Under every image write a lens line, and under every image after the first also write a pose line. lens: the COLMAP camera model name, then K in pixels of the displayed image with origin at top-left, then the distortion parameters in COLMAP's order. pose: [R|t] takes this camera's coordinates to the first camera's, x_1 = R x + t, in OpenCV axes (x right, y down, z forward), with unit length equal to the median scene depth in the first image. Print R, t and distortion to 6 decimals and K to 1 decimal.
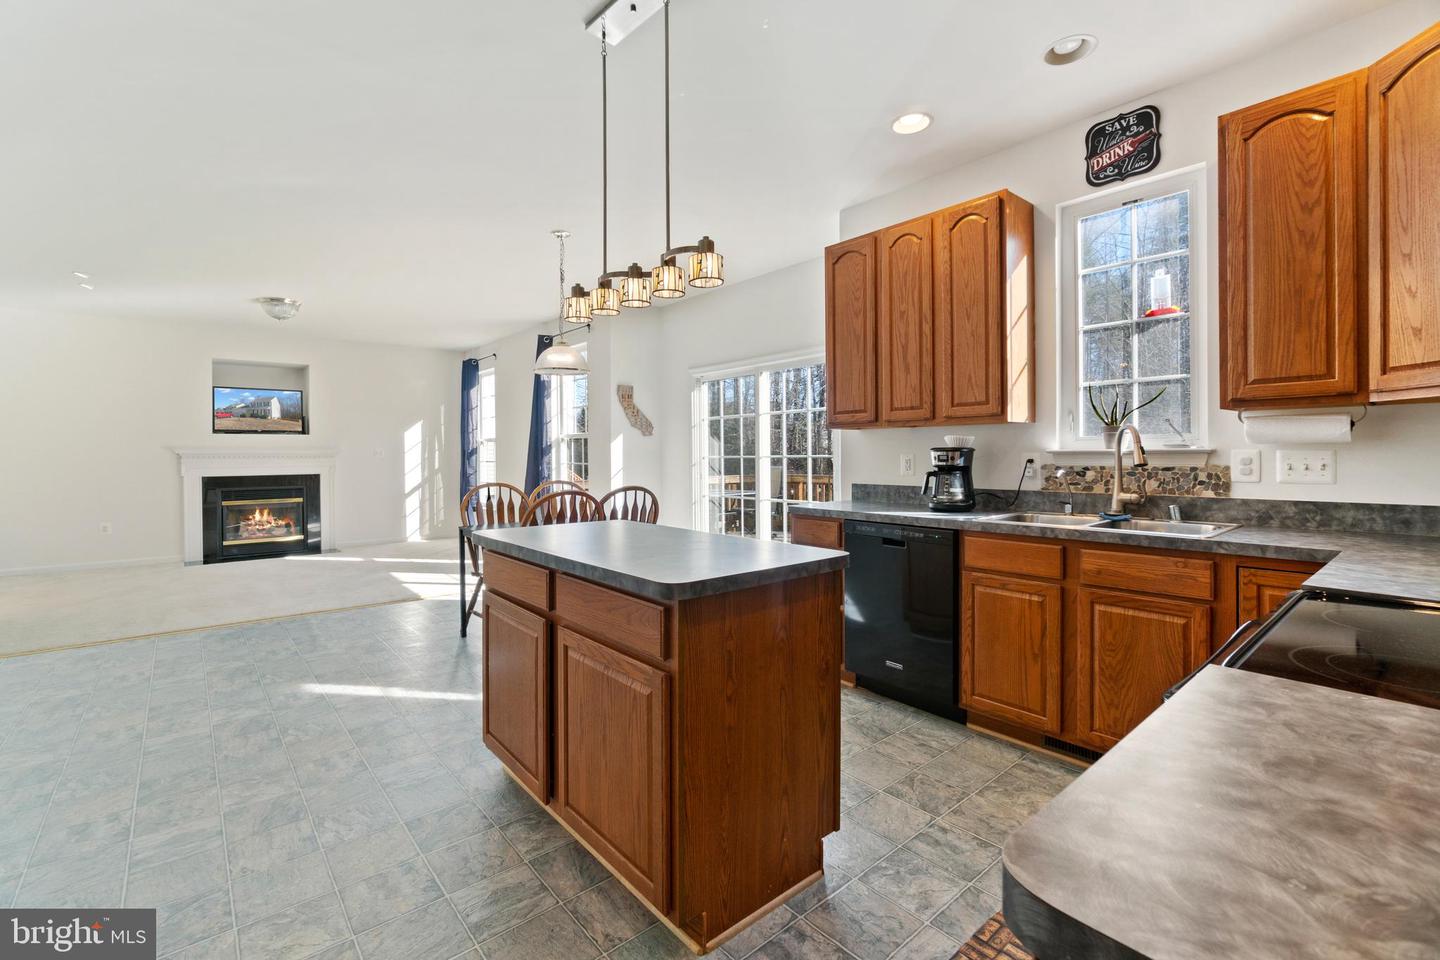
lens RADIAL K [[632.3, 0, 707.4], [0, 632.3, 466.1], [0, 0, 1]] dist [-0.014764, -0.000444]
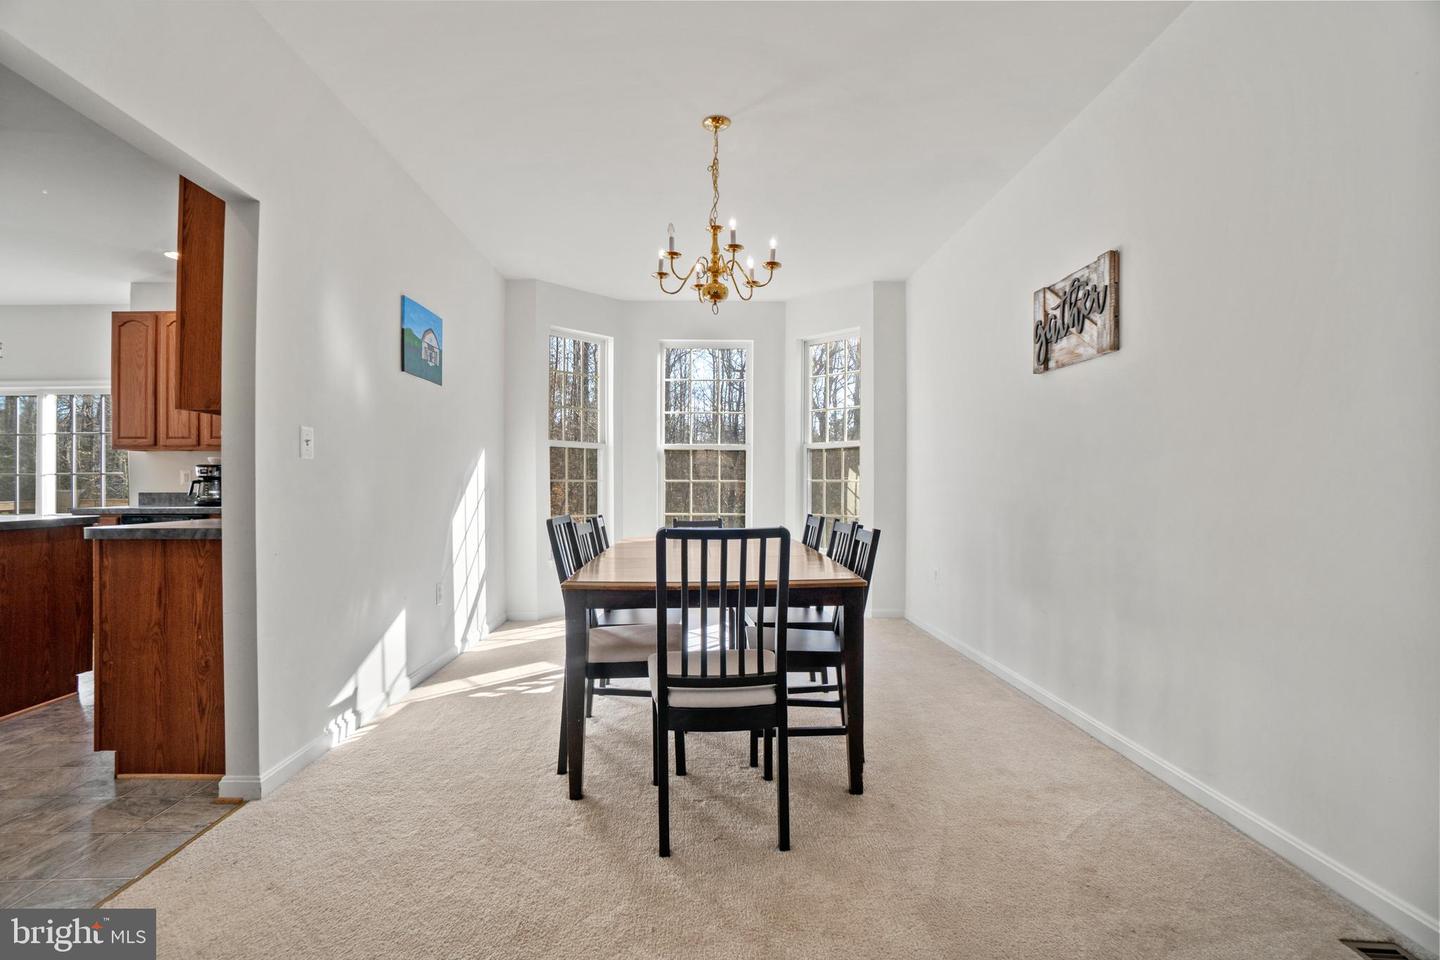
lens RADIAL K [[632.3, 0, 718.5], [0, 632.3, 483.2], [0, 0, 1]] dist [-0.014764, -0.000444]
pose [[0.618649, 0.015195, 0.785521, -0.069803], [0.006831, 0.999671, -0.024717, 0.083070], [-0.785638, 0.020657, 0.618341, -1.246661]]
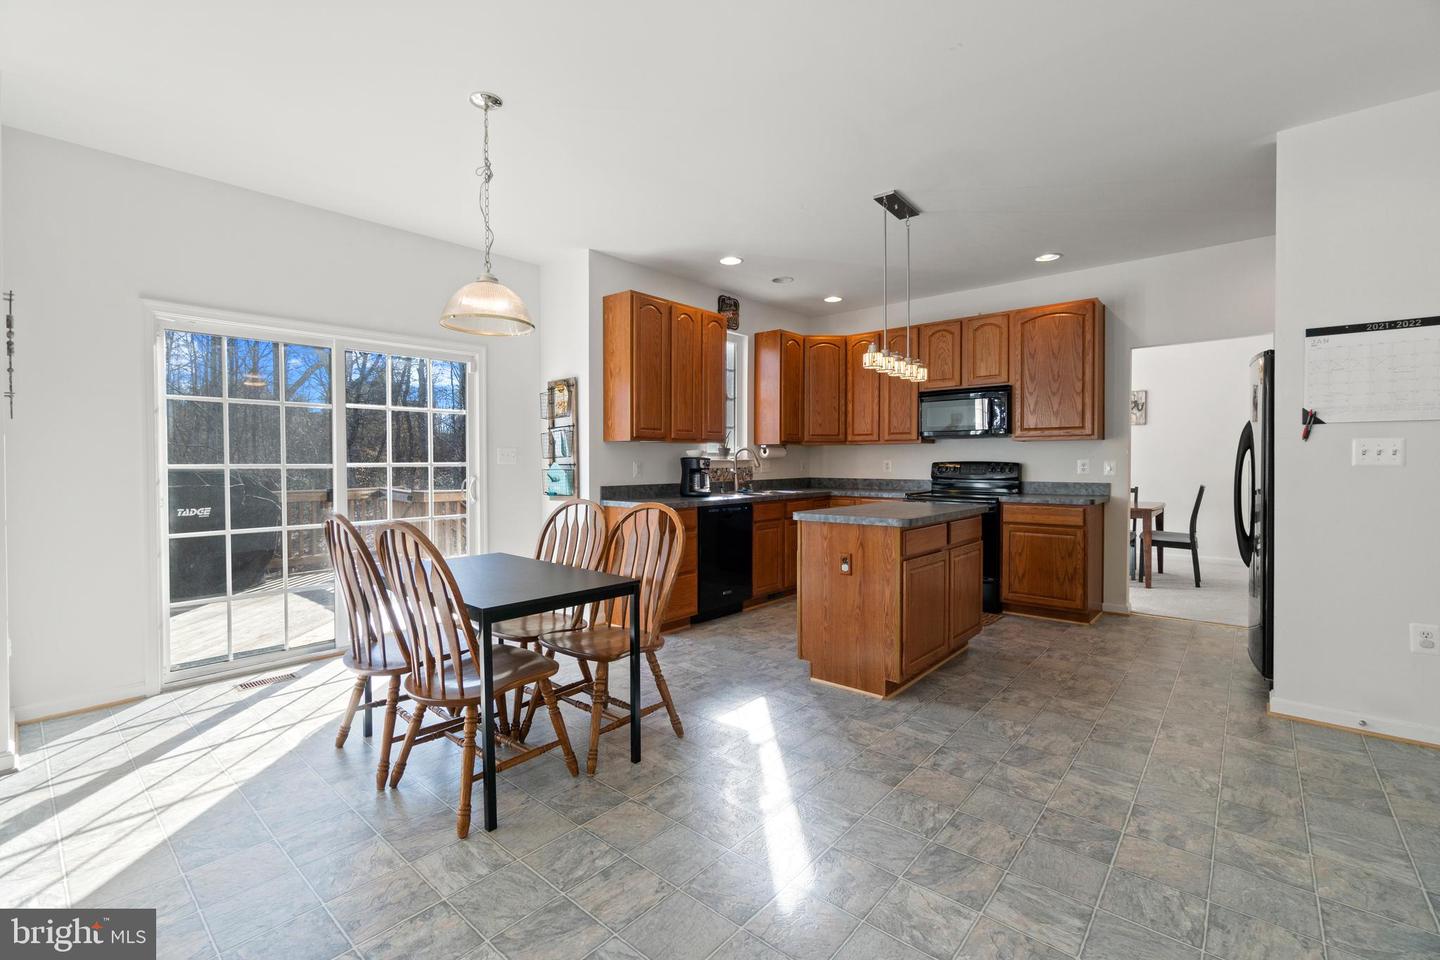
lens RADIAL K [[632.3, 0, 716.3], [0, 632.3, 468.2], [0, 0, 1]] dist [-0.014764, -0.000444]
pose [[-0.164938, -0.010260, 0.986250, -1.101001], [0.017524, 0.999758, 0.013331, -0.019762], [-0.986148, 0.019482, -0.164719, 1.102891]]
